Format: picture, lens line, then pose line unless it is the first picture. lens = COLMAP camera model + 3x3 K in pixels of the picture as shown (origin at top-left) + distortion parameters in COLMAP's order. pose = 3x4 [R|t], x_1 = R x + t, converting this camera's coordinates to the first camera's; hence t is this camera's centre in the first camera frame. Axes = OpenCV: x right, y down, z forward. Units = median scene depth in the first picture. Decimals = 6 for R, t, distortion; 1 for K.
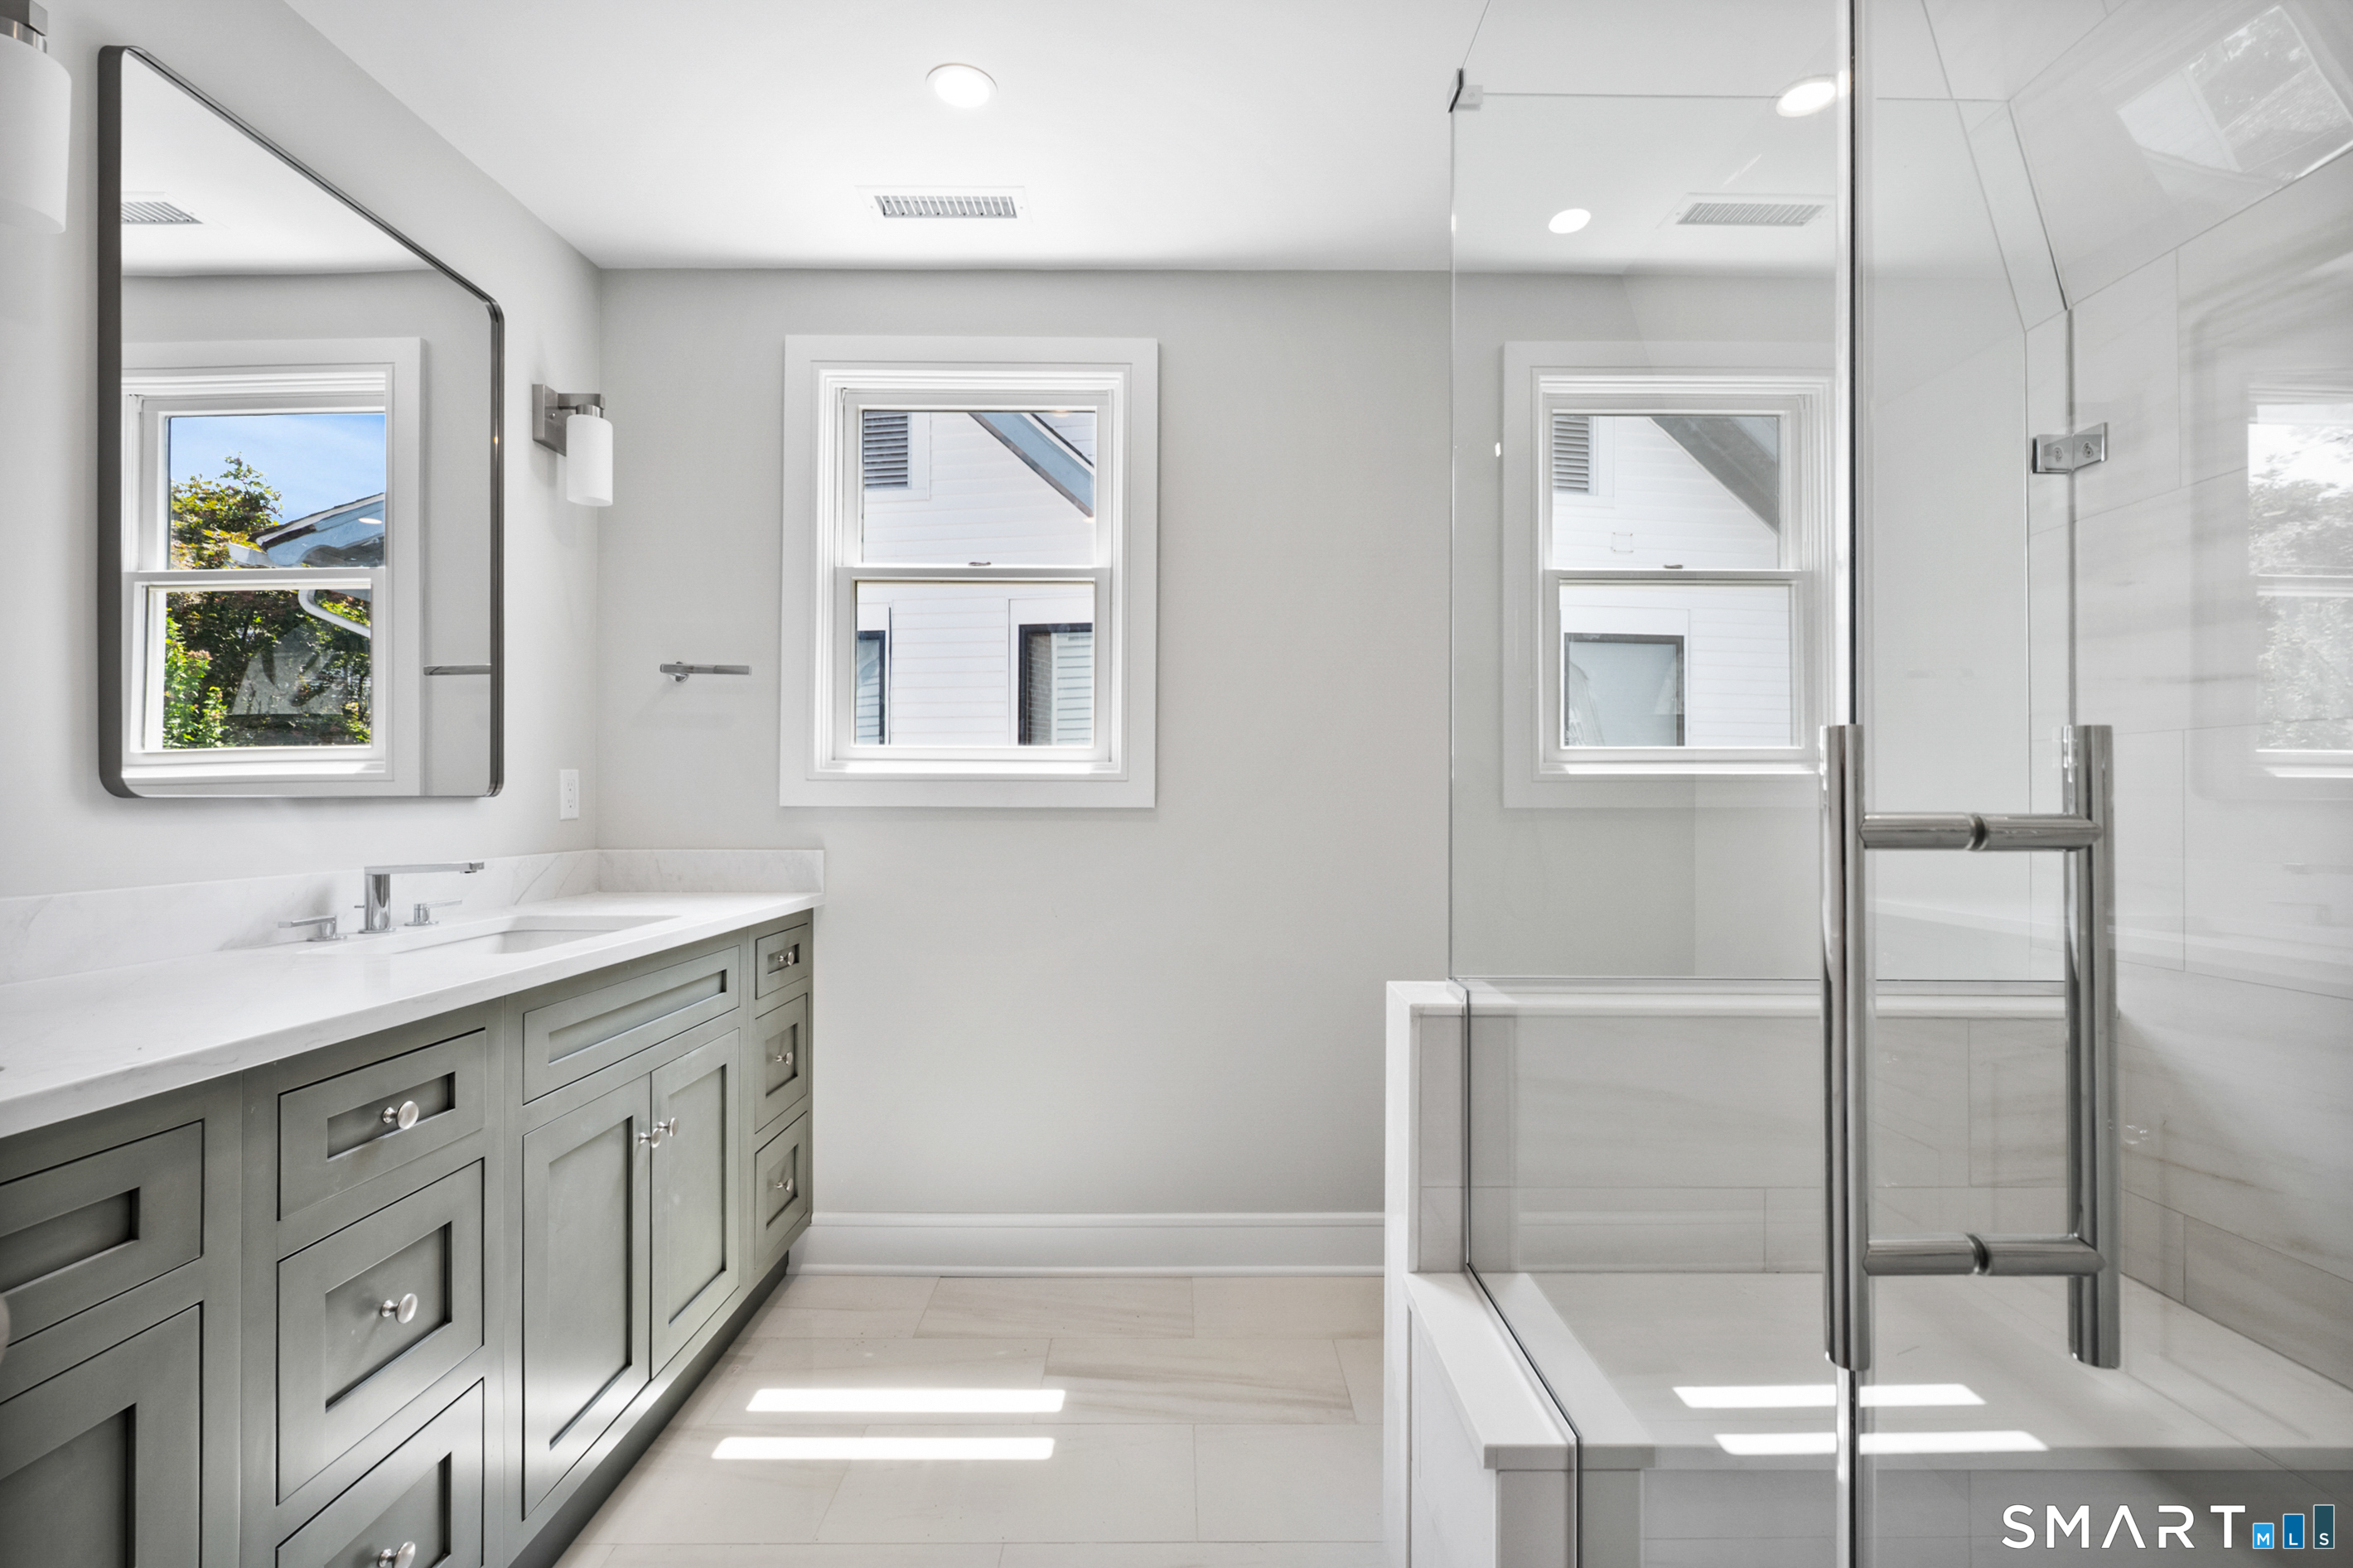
lens RADIAL K [[1035.6, 0, 1180.3], [0, 1035.6, 794.7], [0, 0, 1]] dist [-0.004338, -0.000178]
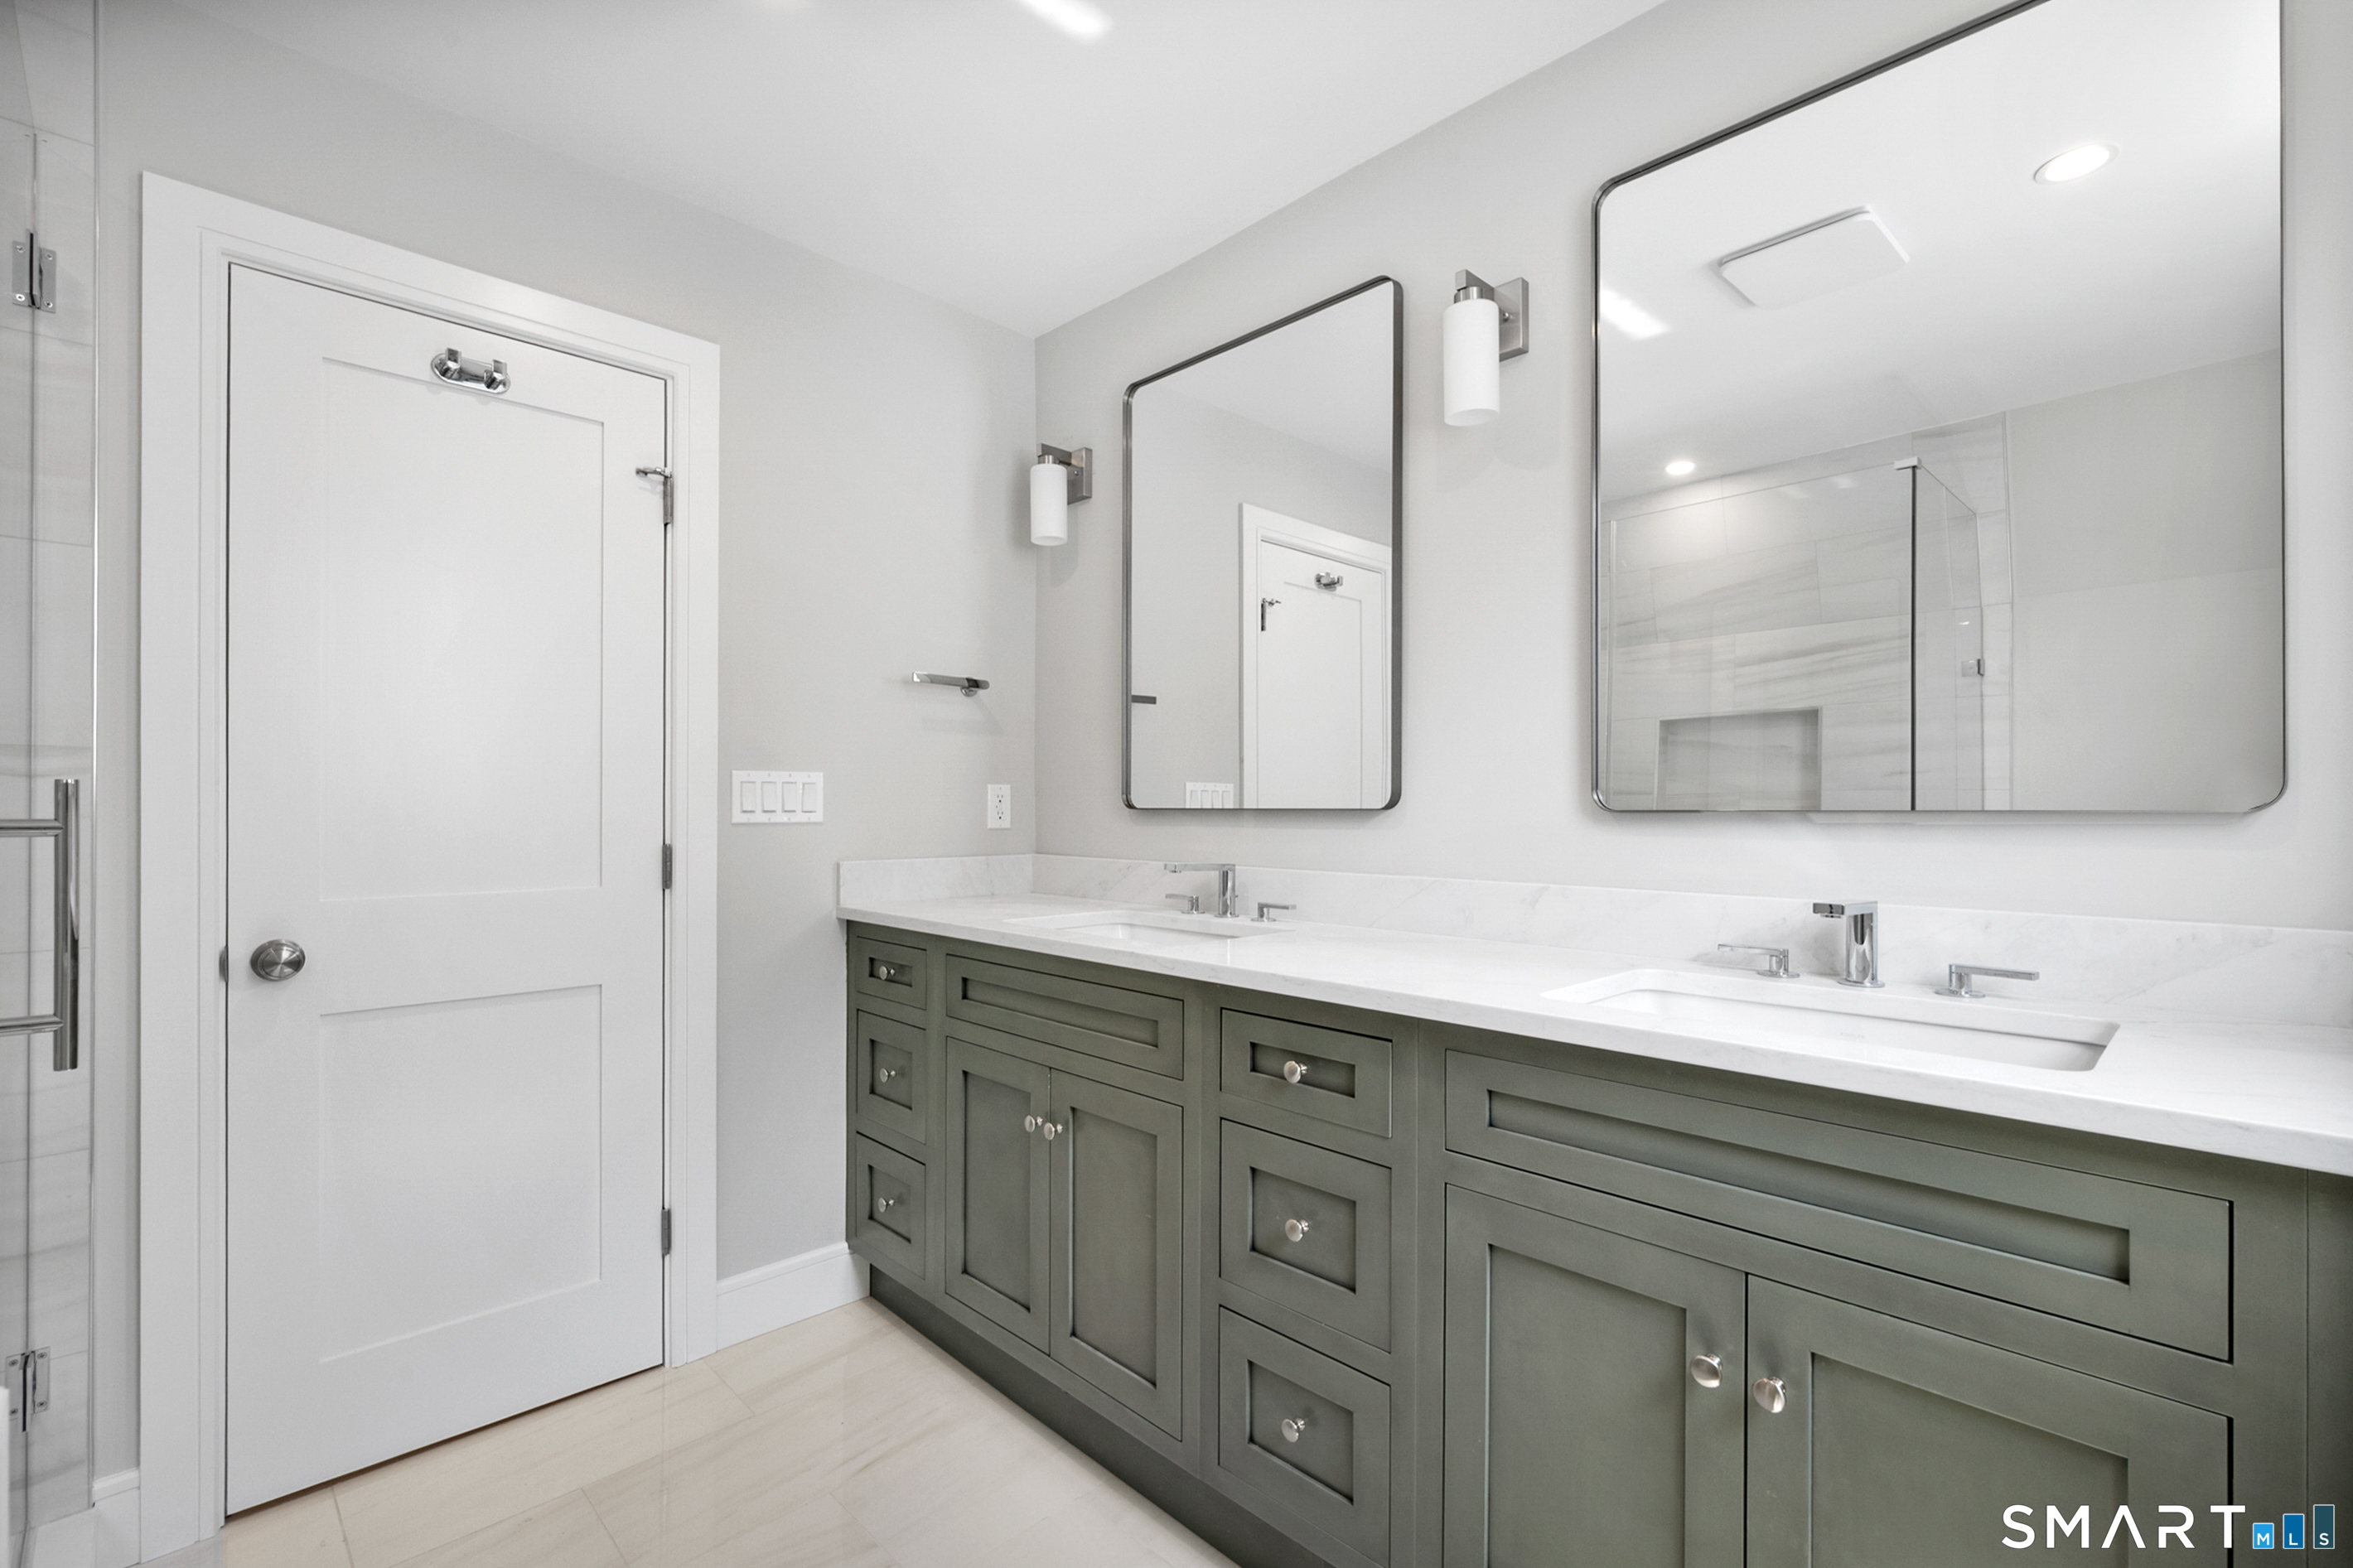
lens RADIAL K [[1035.6, 0, 1181.5], [0, 1035.6, 800.7], [0, 0, 1]] dist [-0.004338, -0.000178]
pose [[-0.720680, -0.007698, -0.693225, 0.183242], [0.003286, 0.999889, -0.014520, 0.007413], [0.693260, -0.012742, -0.720575, 1.676532]]
